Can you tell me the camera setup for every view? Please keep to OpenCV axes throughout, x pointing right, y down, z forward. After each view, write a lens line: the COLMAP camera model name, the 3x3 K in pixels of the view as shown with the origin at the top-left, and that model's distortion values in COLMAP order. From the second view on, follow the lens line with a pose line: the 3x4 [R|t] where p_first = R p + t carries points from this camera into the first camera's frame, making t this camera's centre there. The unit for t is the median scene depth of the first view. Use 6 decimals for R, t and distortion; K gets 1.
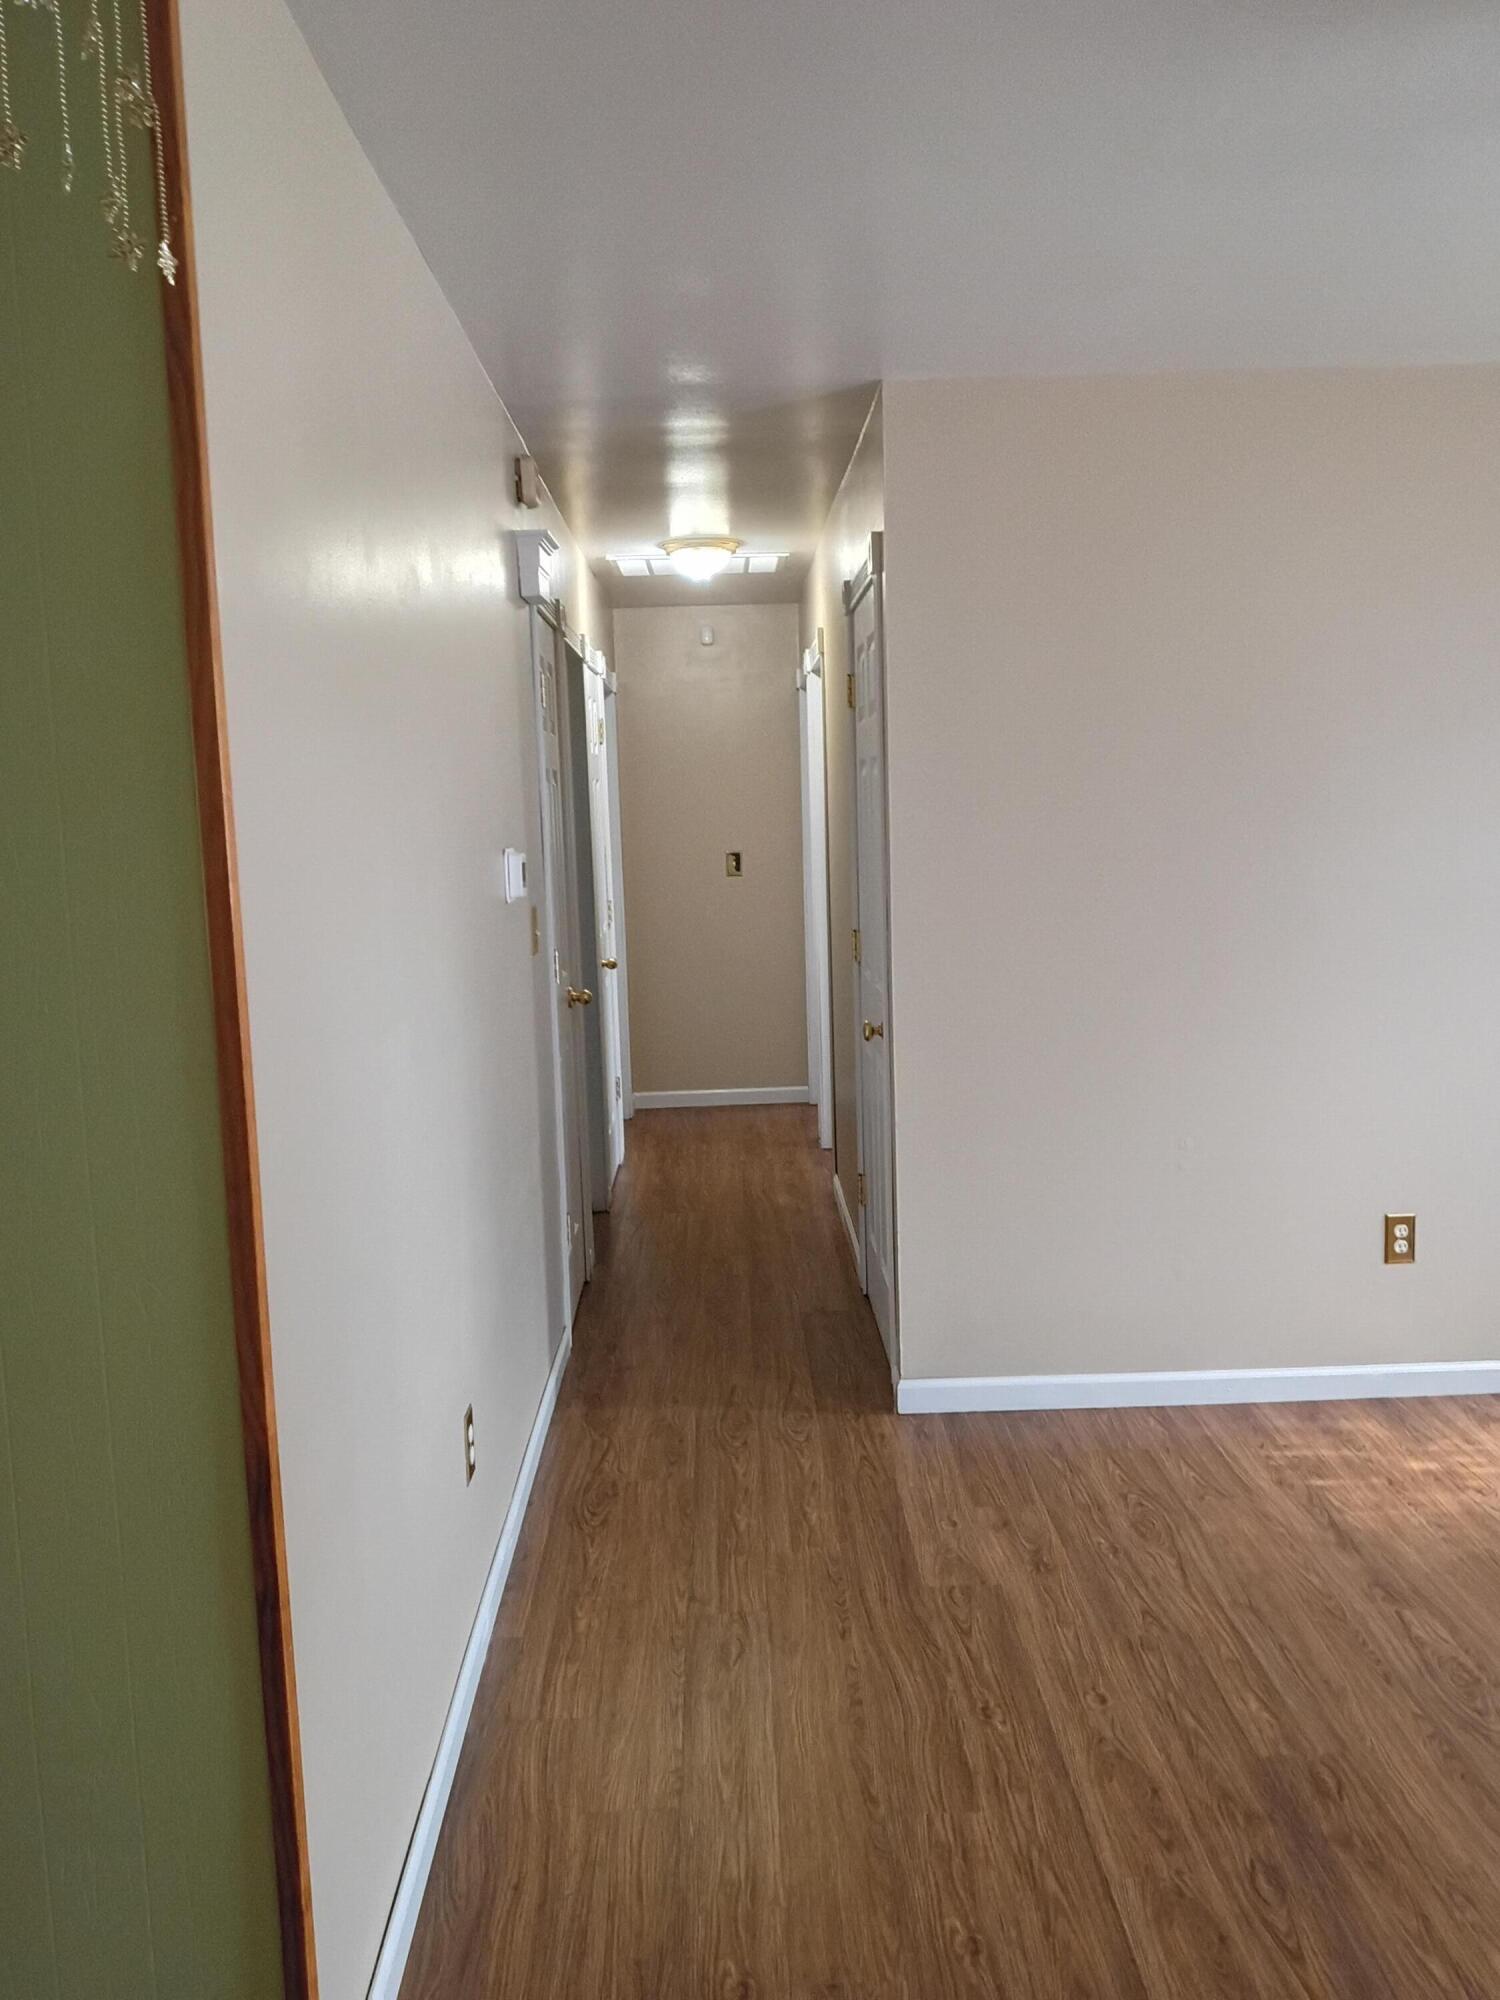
lens RADIAL K [[1647.4, 0, 756.8], [0, 1647.4, 1012.2], [0, 0, 1]] dist [0.057500, -0.086104]
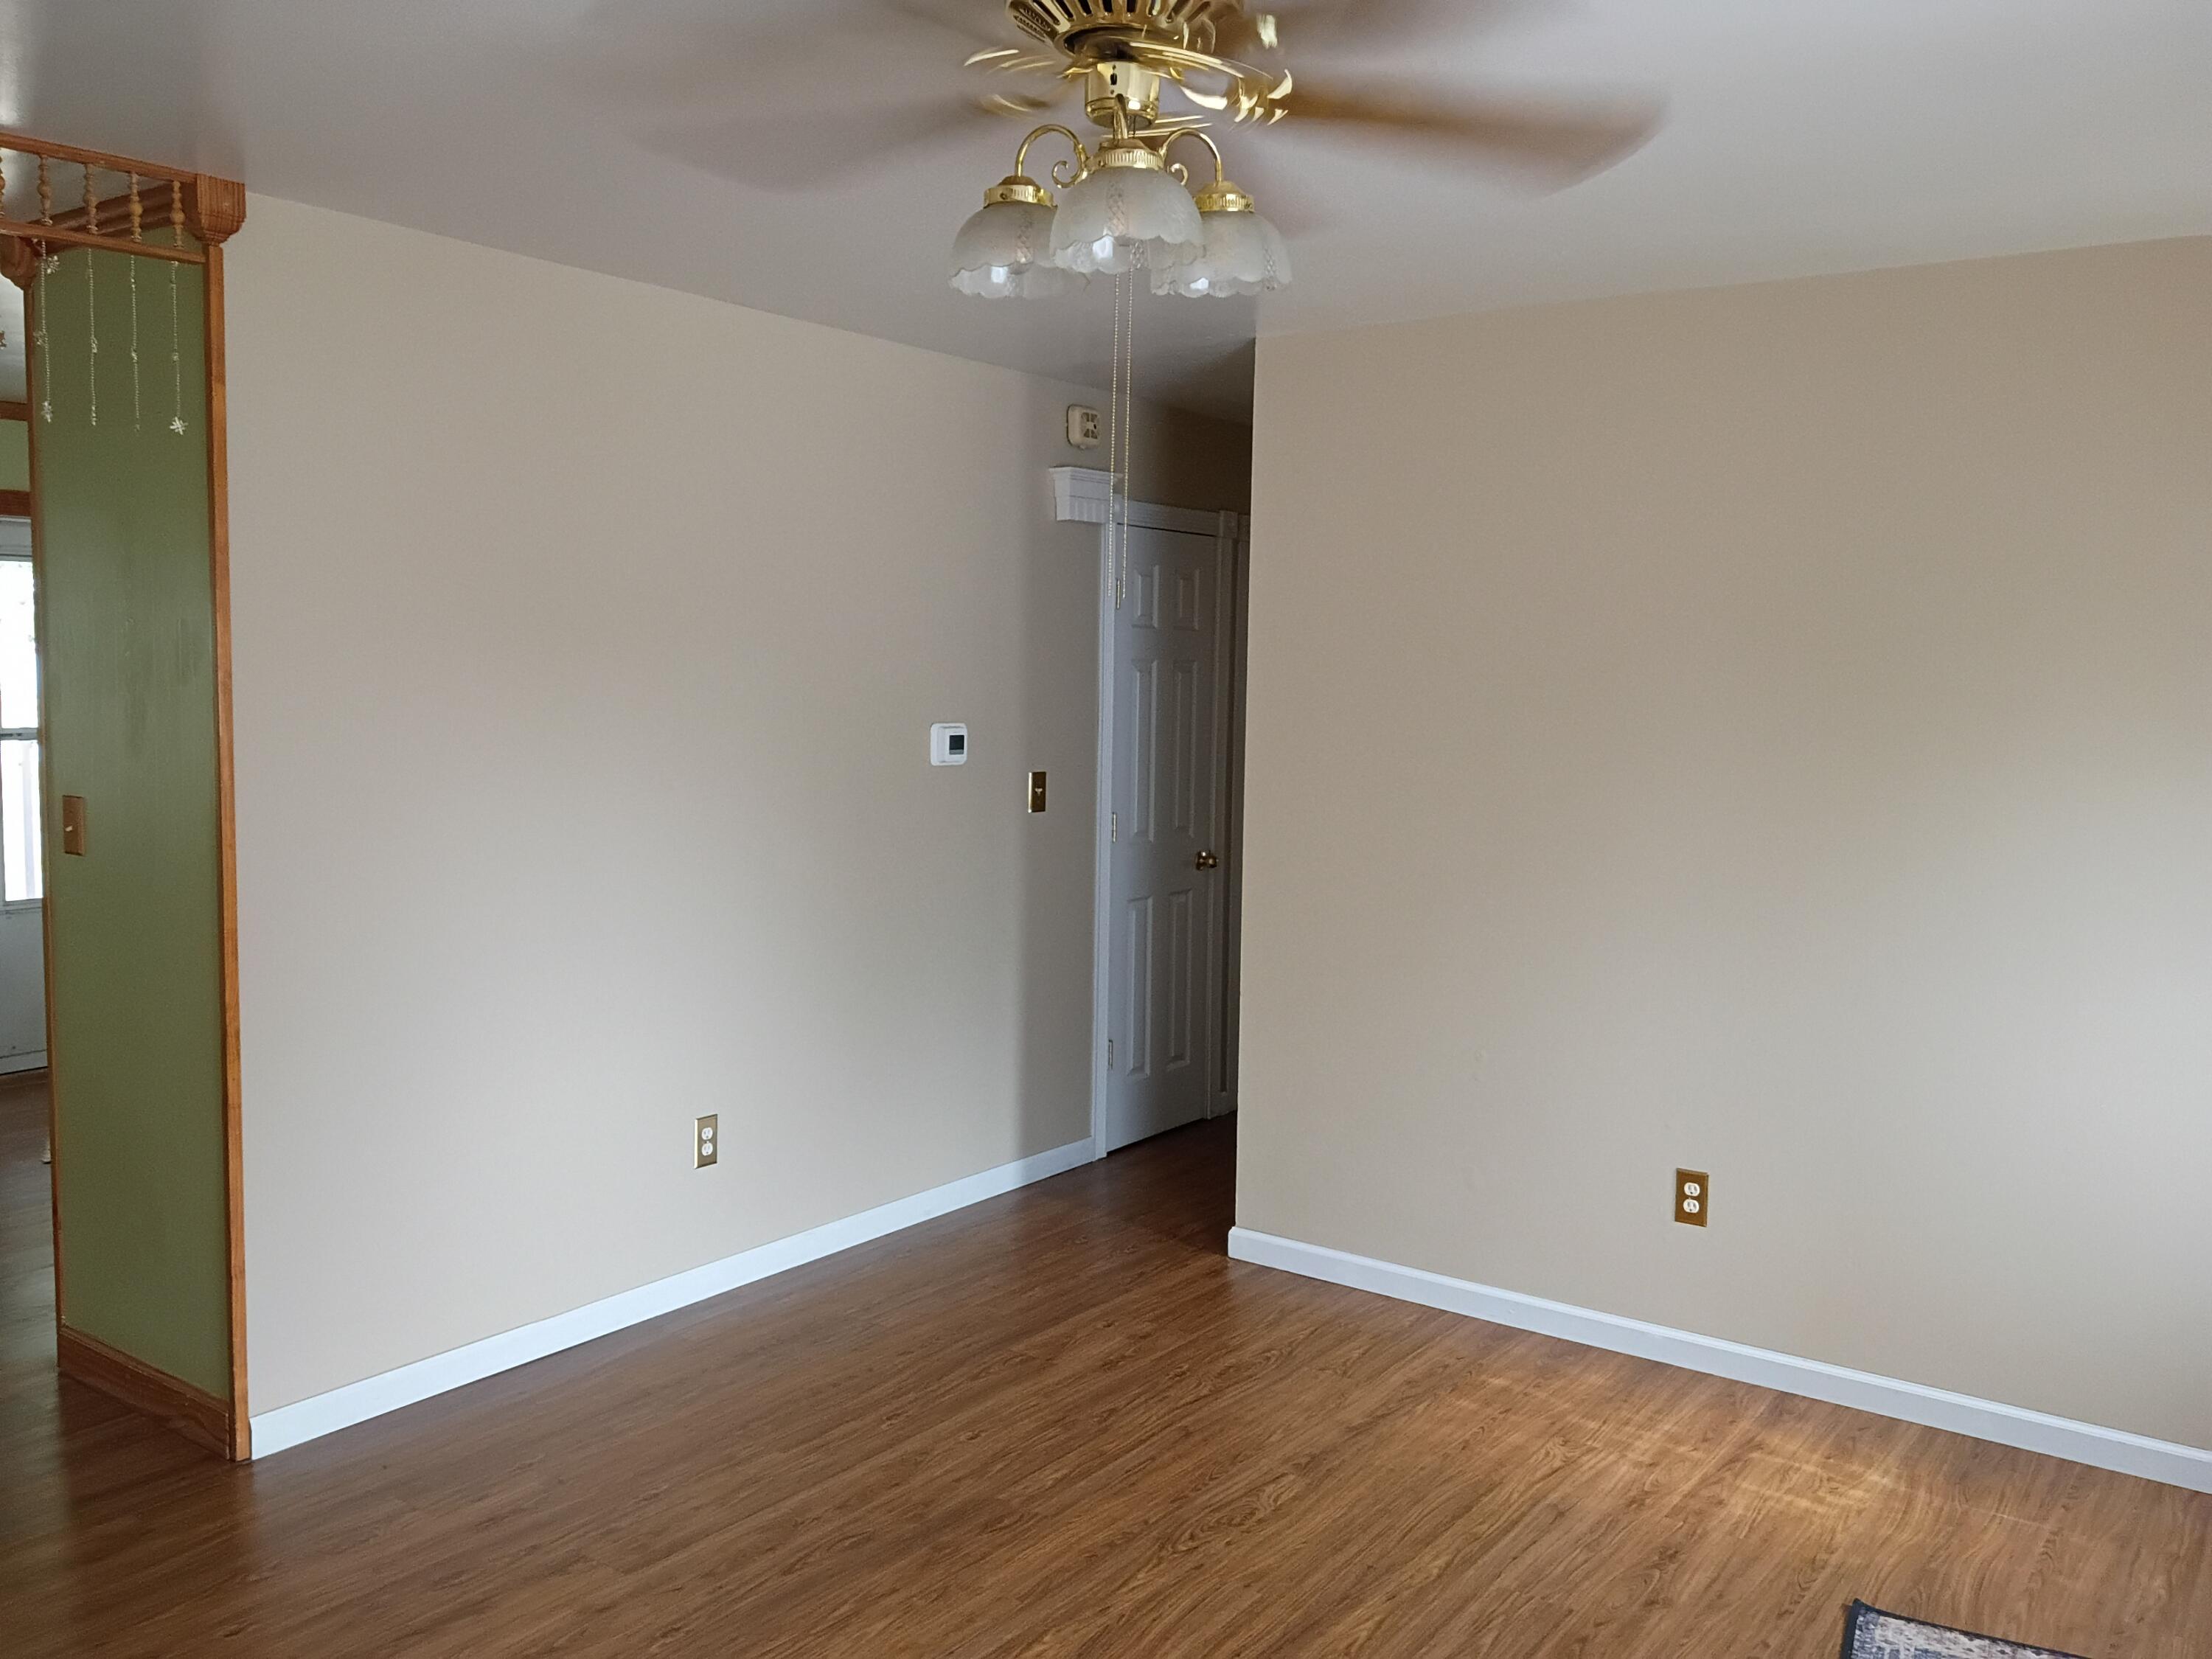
lens RADIAL K [[1822.0, 0, 1094.7], [0, 1822.0, 828.1], [0, 0, 1]] dist [0.057500, -0.086104]
pose [[0.786825, 0.096412, -0.609599, 0.889644], [-0.114270, 0.993403, 0.009621, -0.051700], [0.606505, 0.062089, 0.792651, -0.049317]]
